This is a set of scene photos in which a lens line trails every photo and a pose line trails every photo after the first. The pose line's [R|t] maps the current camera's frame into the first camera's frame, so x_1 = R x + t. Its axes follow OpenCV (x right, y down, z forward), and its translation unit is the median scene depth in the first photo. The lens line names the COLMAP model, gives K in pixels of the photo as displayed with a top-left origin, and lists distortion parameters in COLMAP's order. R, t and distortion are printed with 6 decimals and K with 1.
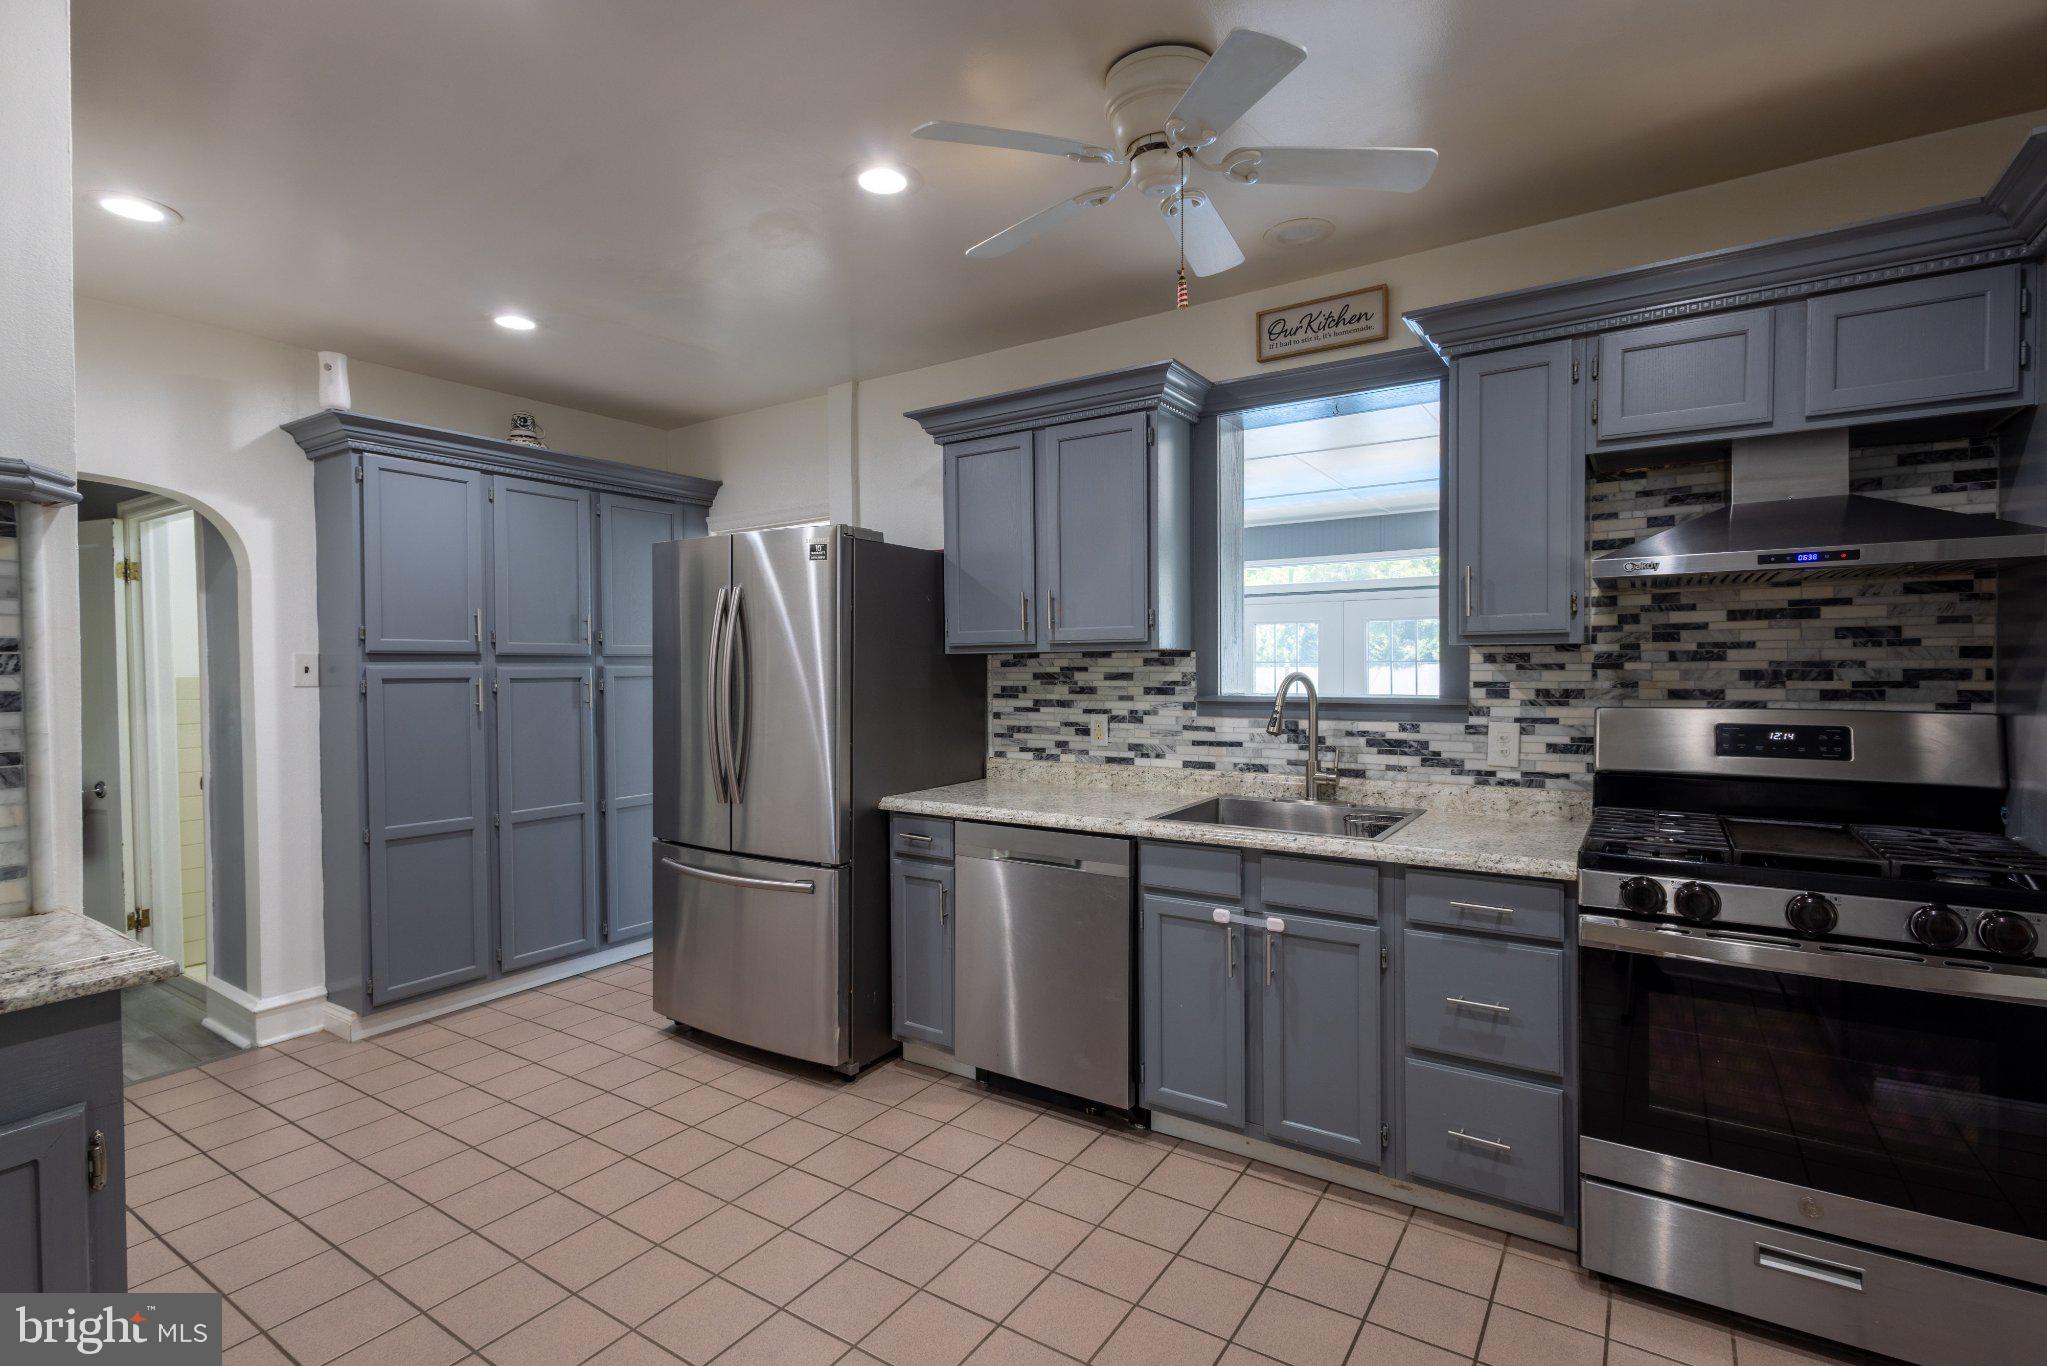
lens RADIAL K [[945.3, 0, 1023.5], [0, 945.3, 683.0], [0, 0, 1]] dist [0.003877, 0.000105]
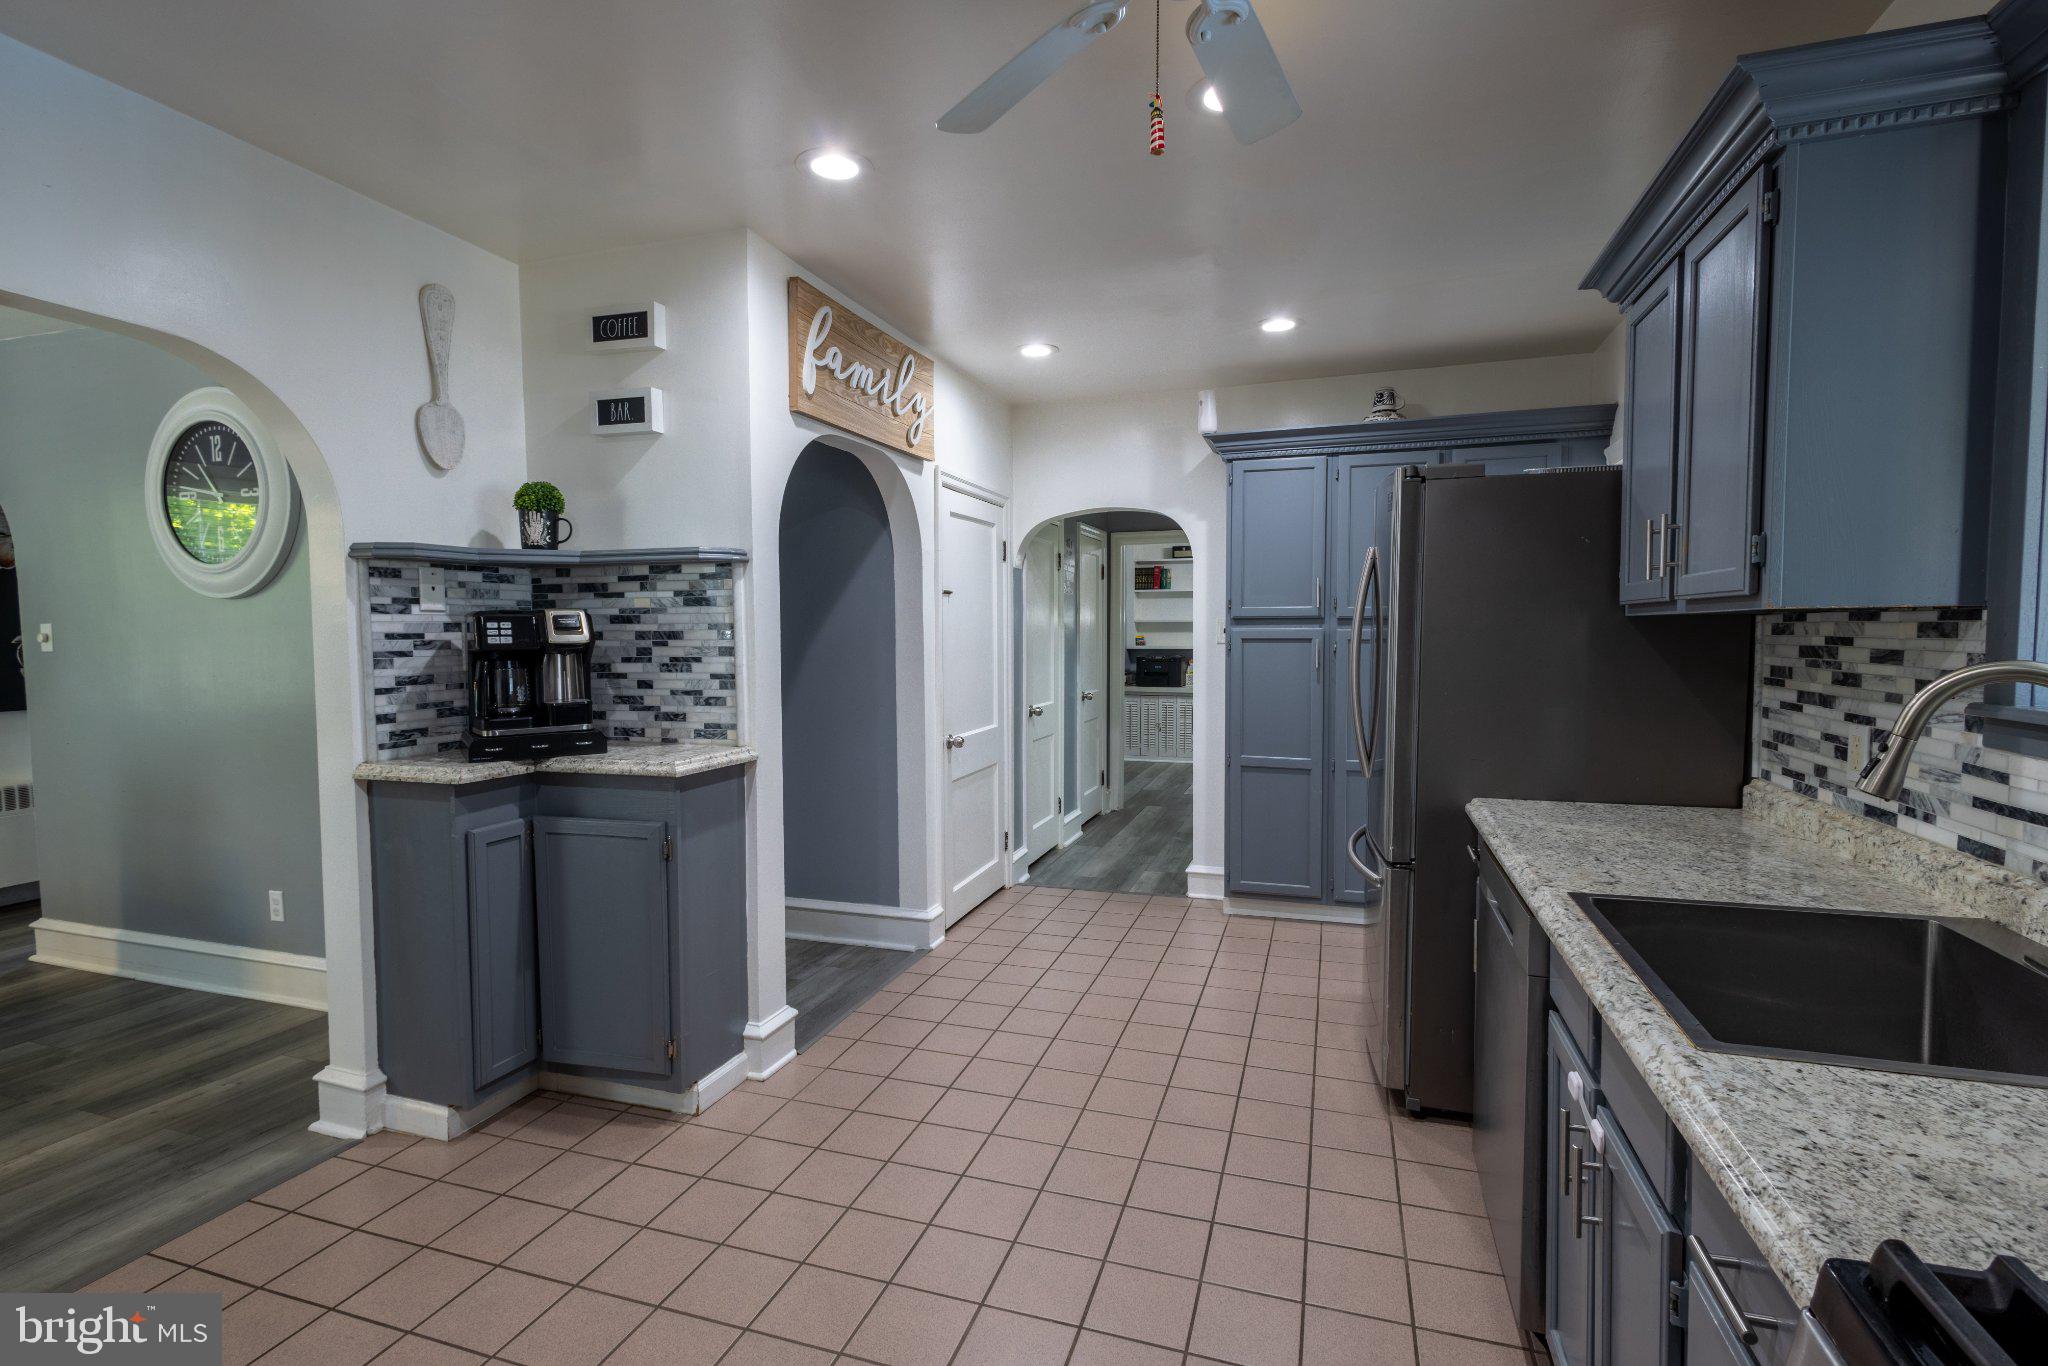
lens RADIAL K [[952.4, 0, 1033.9], [0, 952.4, 683.0], [0, 0, 1]] dist [0.009024, -0.001098]
pose [[0.275240, 0.060860, -0.959447, 0.541423], [-0.012744, 0.998137, 0.059659, -0.020320], [0.961291, -0.004193, 0.275503, 0.438922]]
